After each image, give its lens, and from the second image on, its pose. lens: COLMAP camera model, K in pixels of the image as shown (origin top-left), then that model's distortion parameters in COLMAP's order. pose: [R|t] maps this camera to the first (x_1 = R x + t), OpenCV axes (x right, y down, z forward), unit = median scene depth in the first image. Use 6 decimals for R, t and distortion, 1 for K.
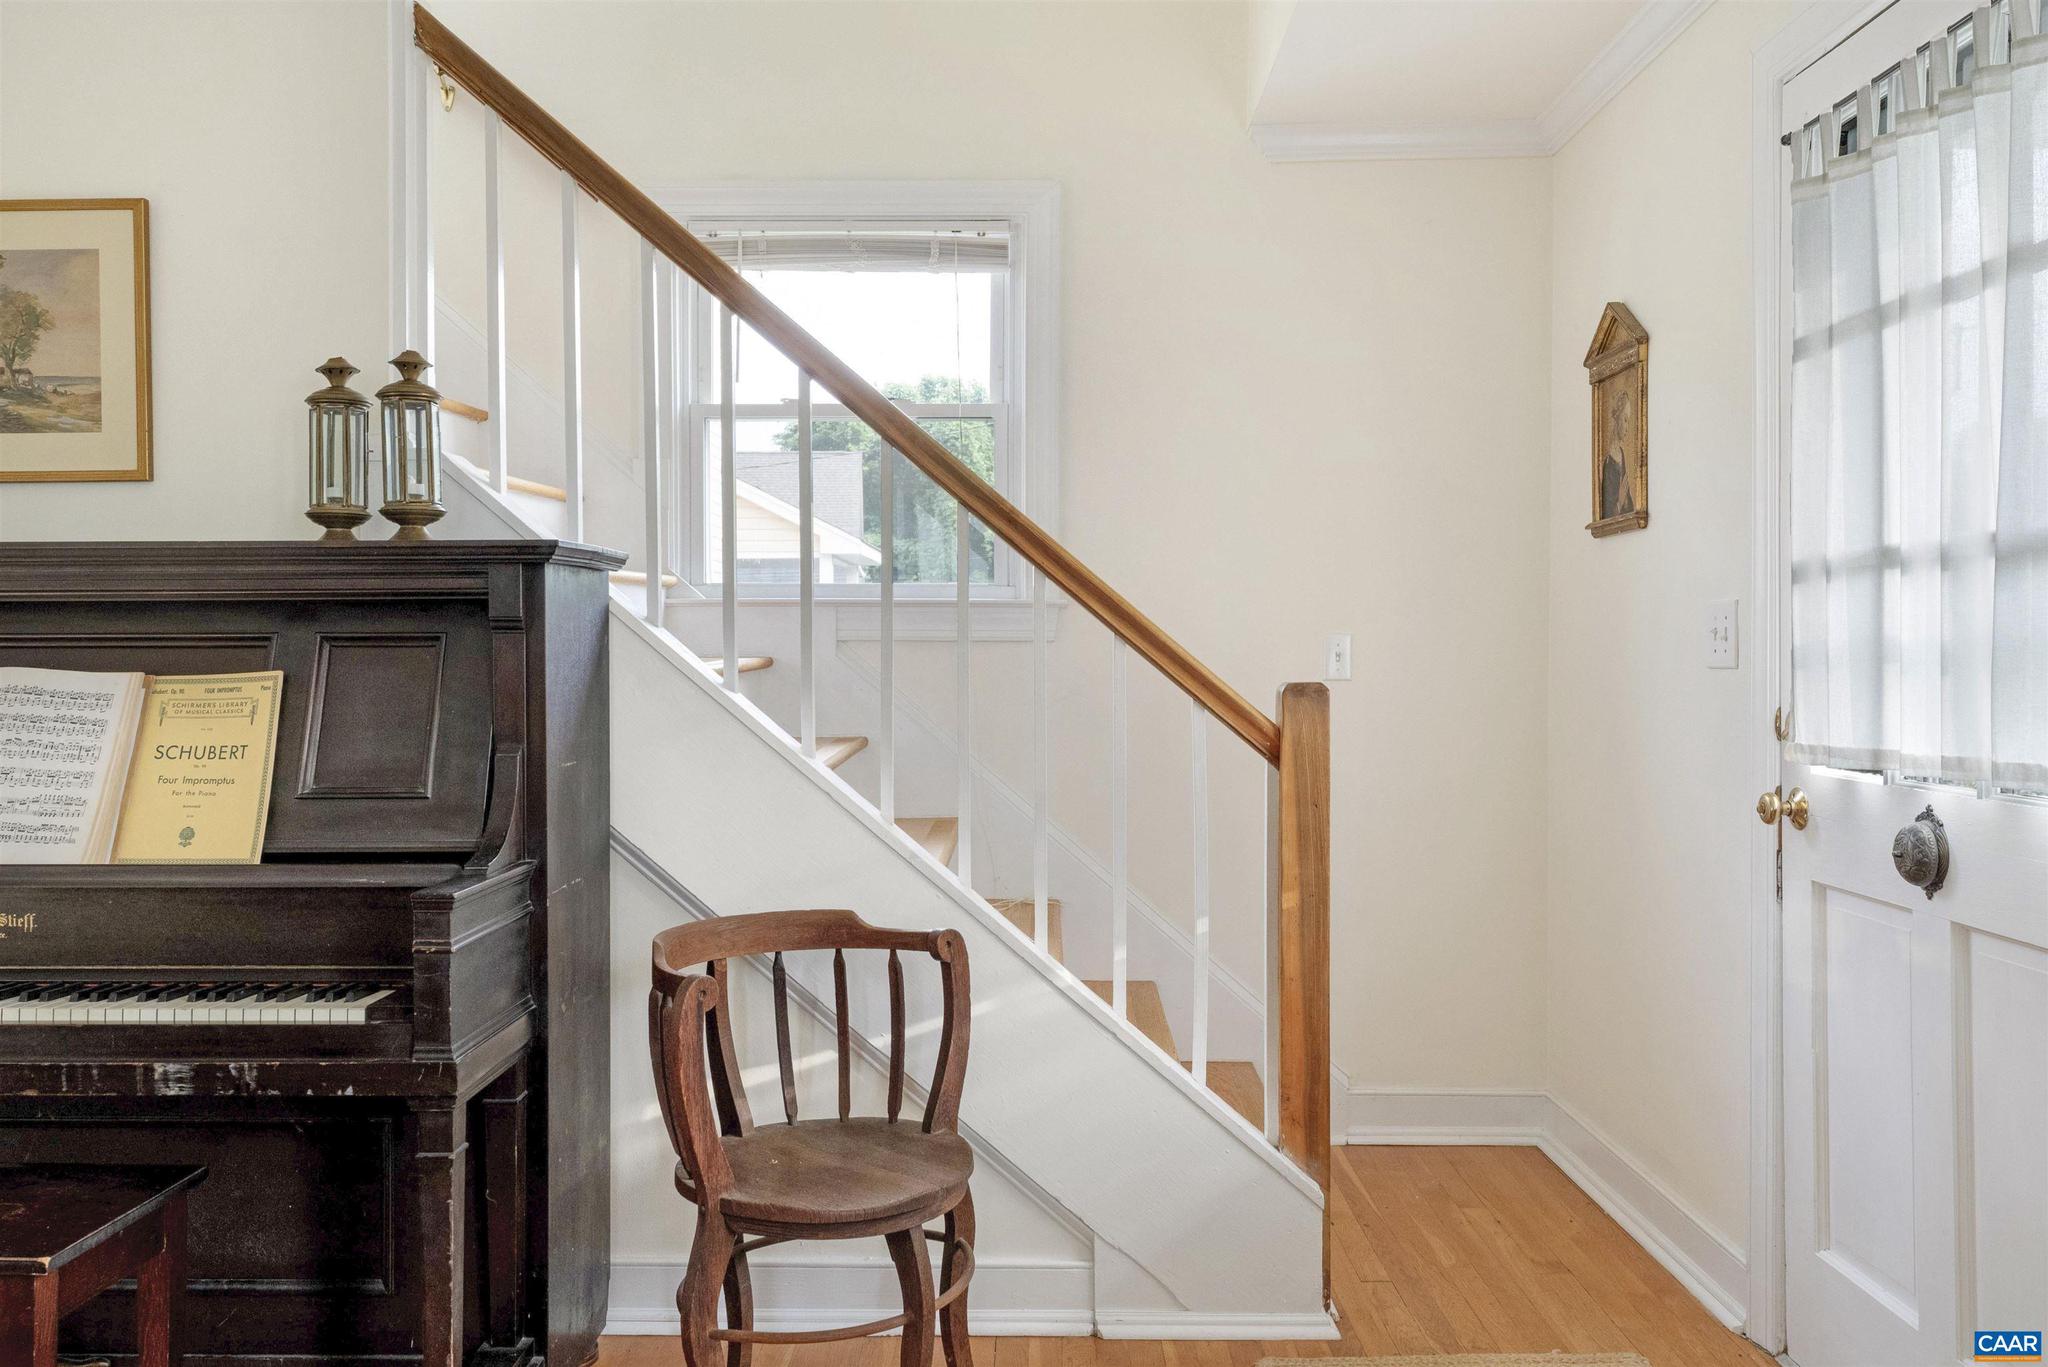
lens RADIAL K [[1646.0, 0, 1021.3], [0, 1646.0, 679.4], [0, 0, 1]] dist [0.063289, -0.011972]
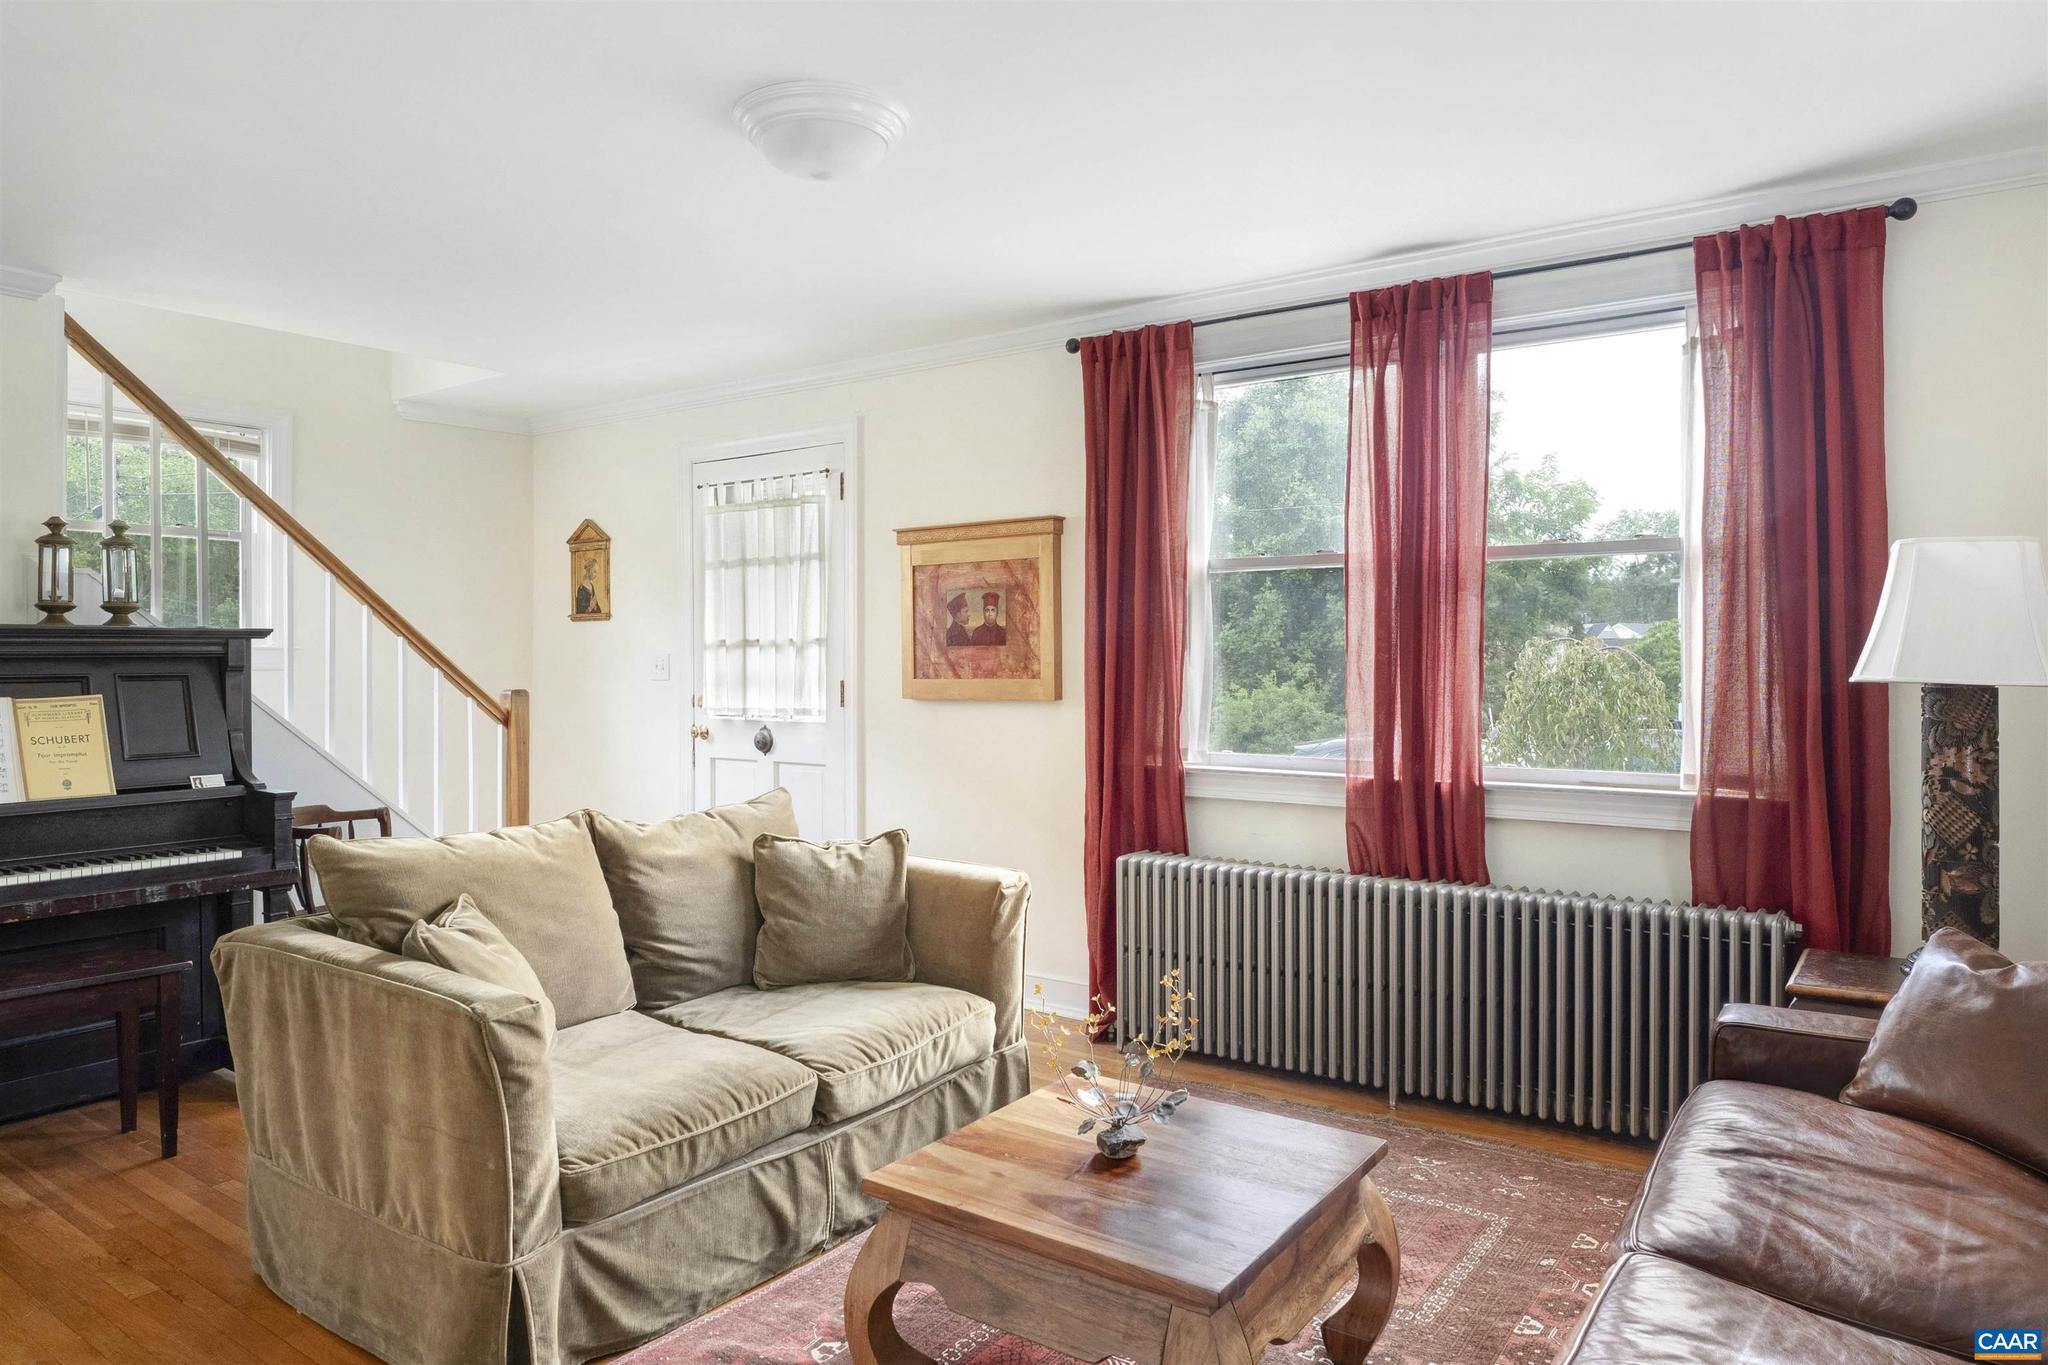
lens RADIAL K [[1284.8, 0, 1016.6], [0, 1284.8, 670.2], [0, 0, 1]] dist [-0.002883, 0.003515]
pose [[0.572161, -0.009442, 0.820087, -1.038747], [0.015894, 0.999874, 0.000423, -0.016810], [-0.819988, 0.012793, 0.572238, -0.670566]]
